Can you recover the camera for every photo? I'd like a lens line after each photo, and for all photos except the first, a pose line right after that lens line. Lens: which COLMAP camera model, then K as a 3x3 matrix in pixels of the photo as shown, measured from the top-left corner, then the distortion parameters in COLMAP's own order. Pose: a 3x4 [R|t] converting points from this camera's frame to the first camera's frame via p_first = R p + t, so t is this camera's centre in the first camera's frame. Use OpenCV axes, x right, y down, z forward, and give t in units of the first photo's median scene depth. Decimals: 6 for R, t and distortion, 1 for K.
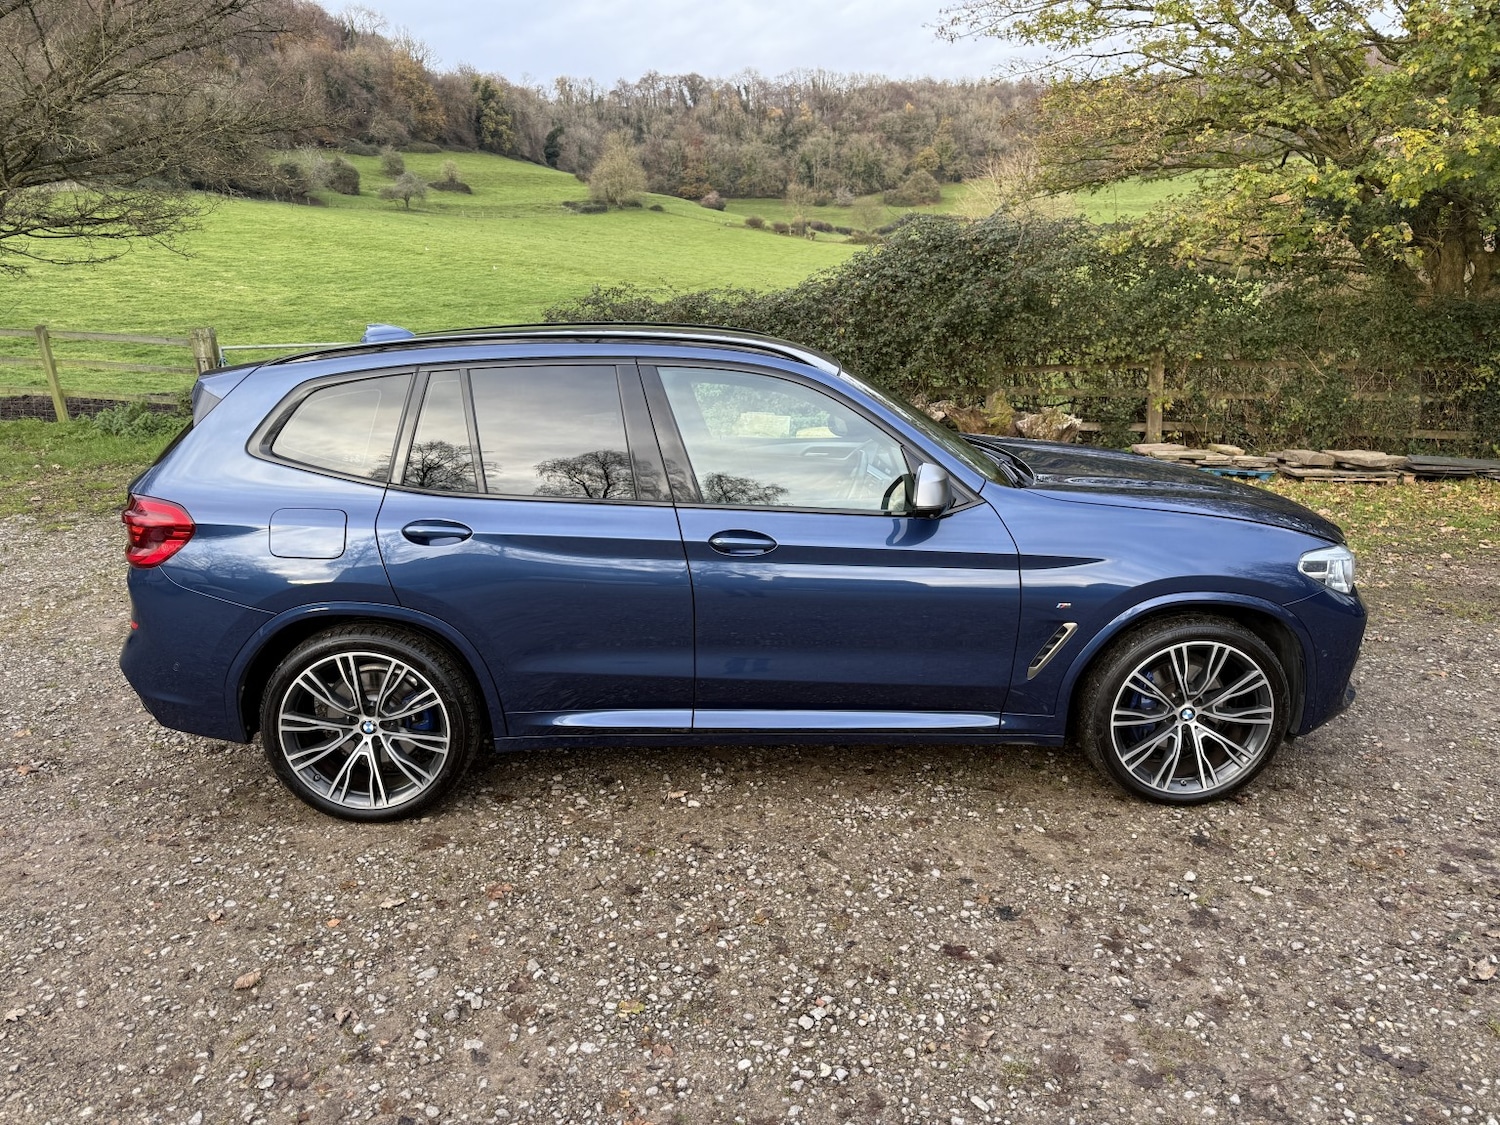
lens RADIAL K [[1059.1, 0, 755.5], [0, 1059.1, 559.6], [0, 0, 1]] dist [0.016072, -0.019556]
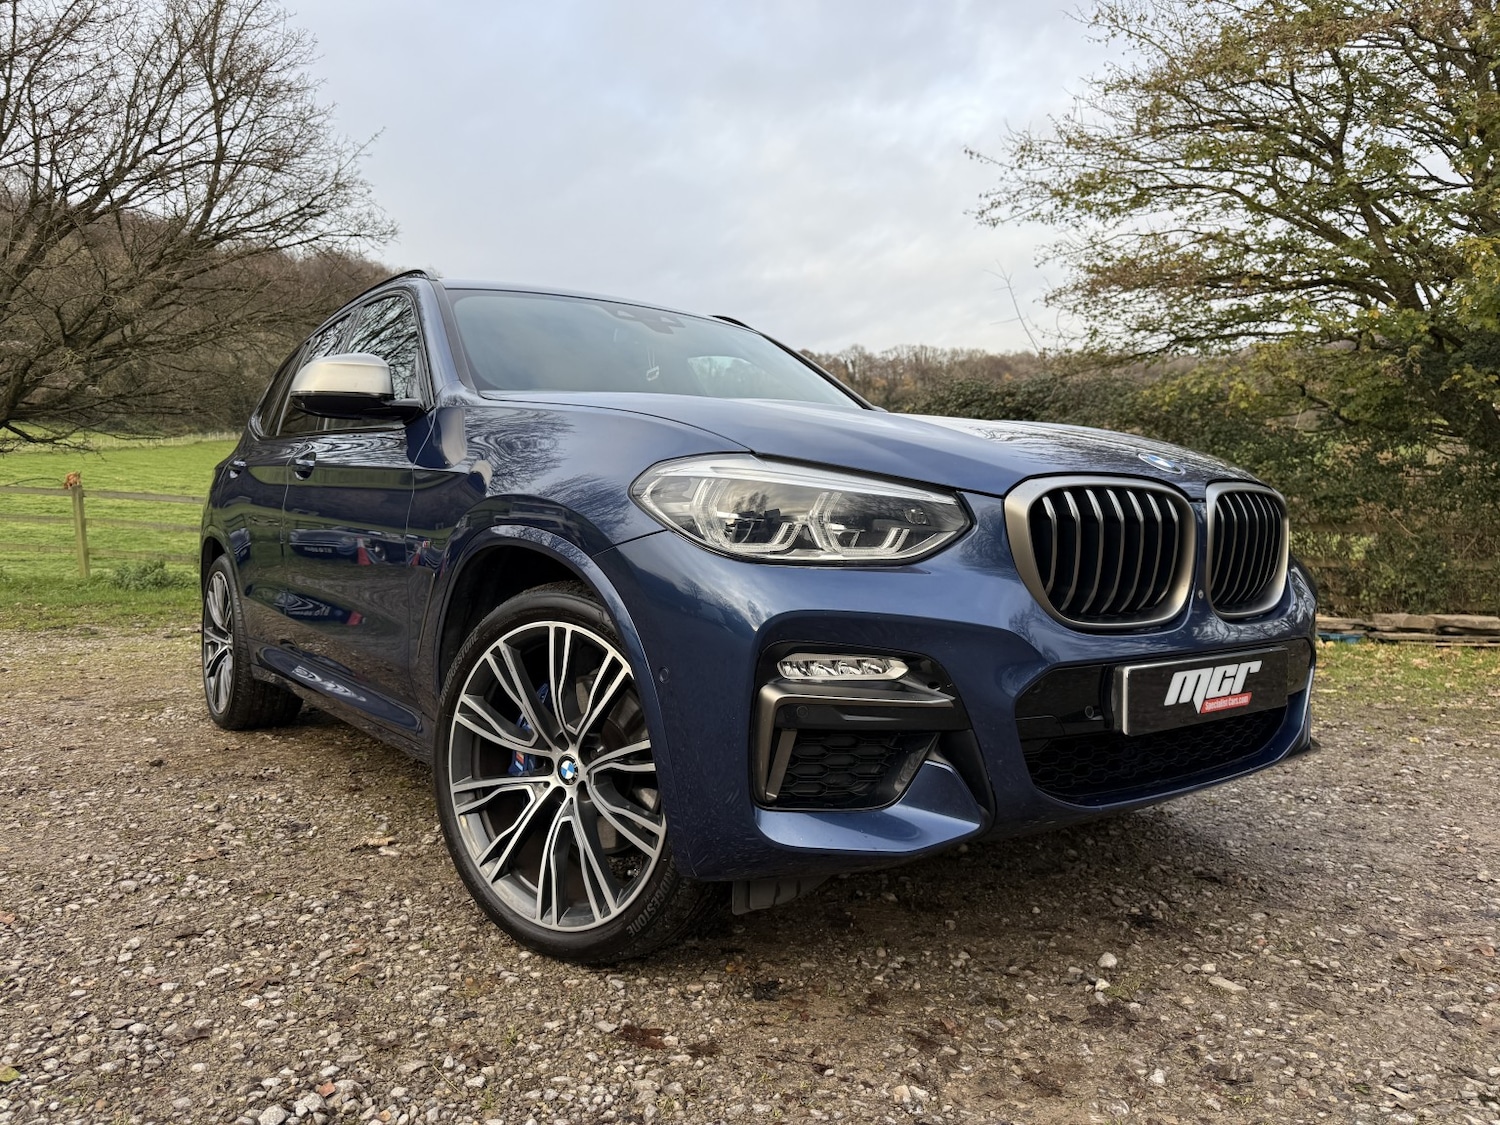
lens RADIAL K [[1059.1, 0, 762.7], [0, 1059.1, 563.5], [0, 0, 1]] dist [0.016072, -0.019556]
pose [[0.995555, 0.014600, -0.093045, 0.099103], [-0.035481, 0.973269, -0.226913, 0.082334], [0.087245, 0.229205, 0.969460, 0.131827]]
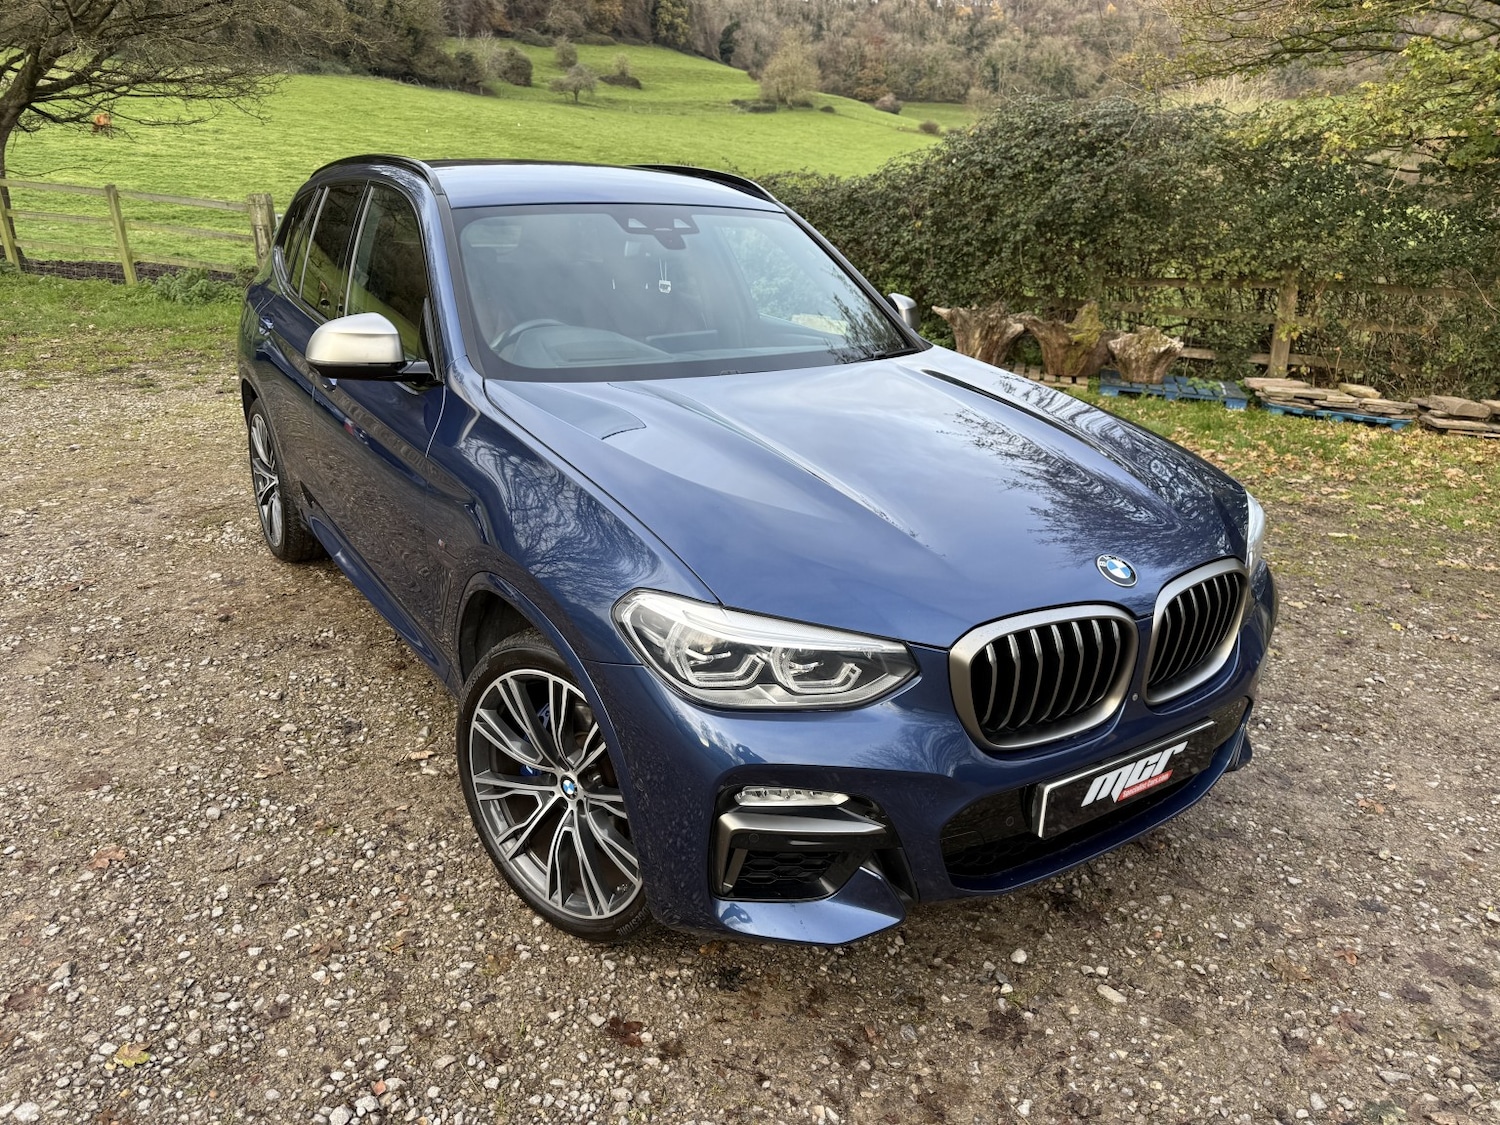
lens RADIAL K [[1059.1, 0, 756.5], [0, 1059.1, 567.2], [0, 0, 1]] dist [0.016072, -0.019556]
pose [[0.987657, 0.089338, -0.128659, 0.111862], [-0.078113, 0.992891, 0.089809, -0.003371], [0.135768, -0.078650, 0.987614, 0.109313]]
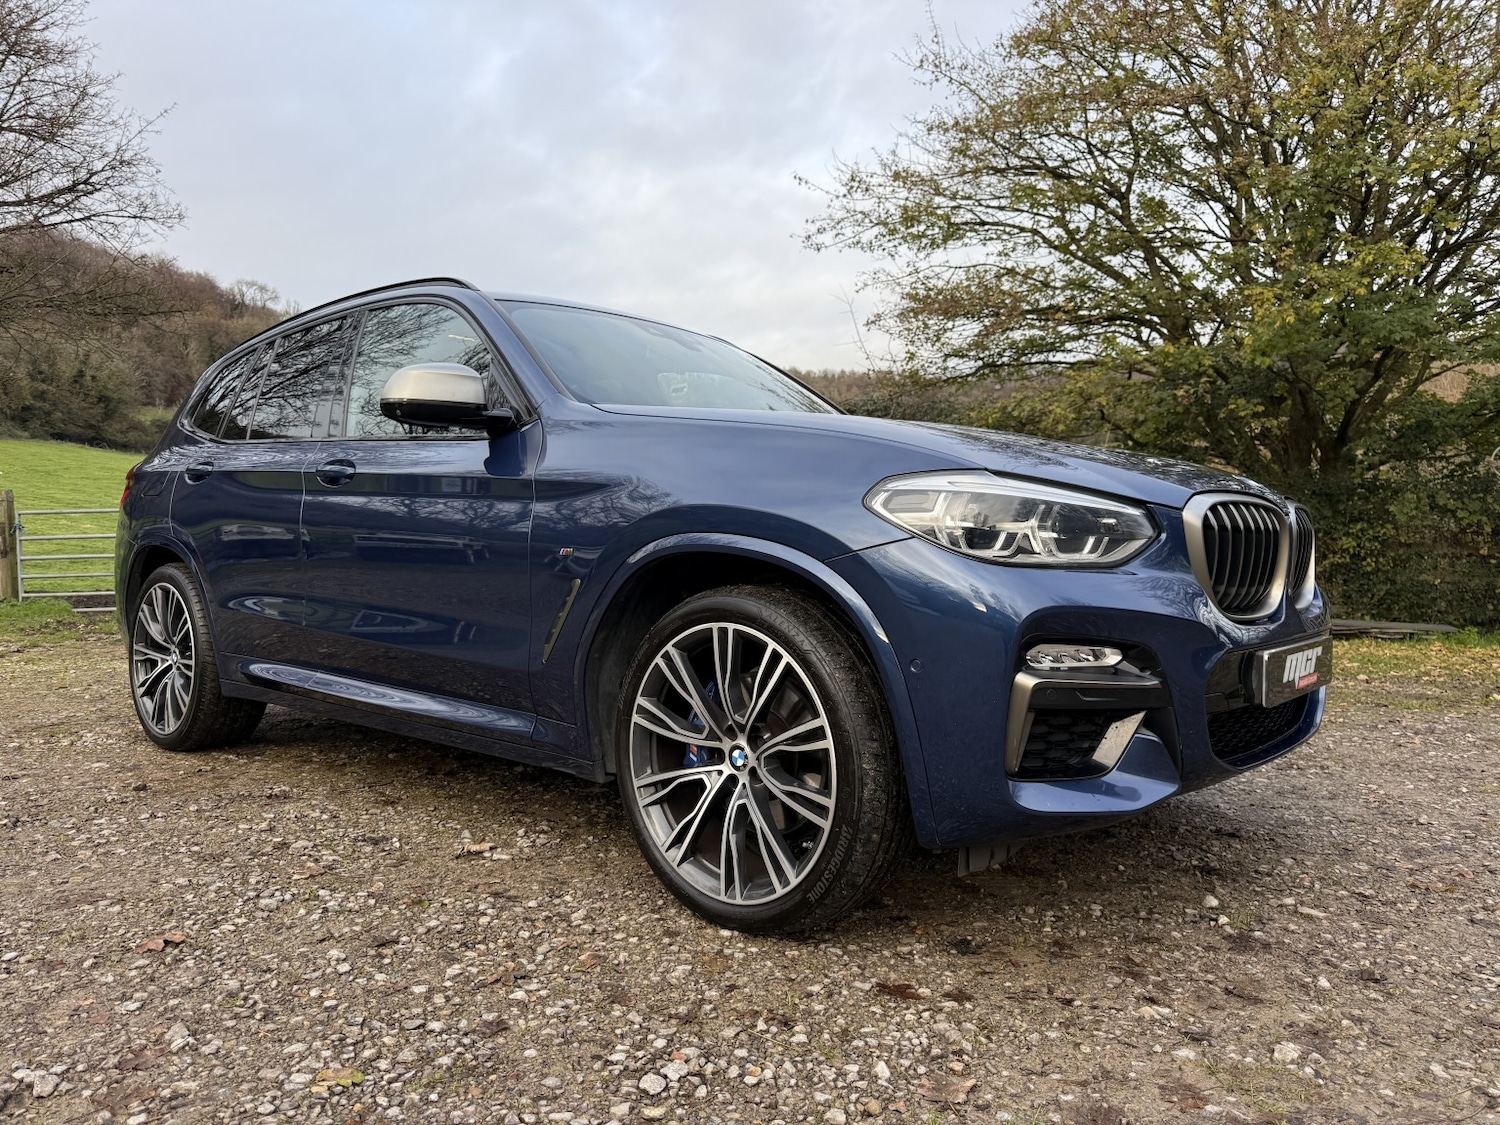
lens RADIAL K [[1059.1, 0, 761.4], [0, 1059.1, 563.7], [0, 0, 1]] dist [0.016072, -0.019556]
pose [[0.992734, 0.009814, 0.119932, 0.010194], [0.019010, 0.971364, -0.236835, 0.088856], [-0.118822, 0.237394, 0.964119, 0.111961]]
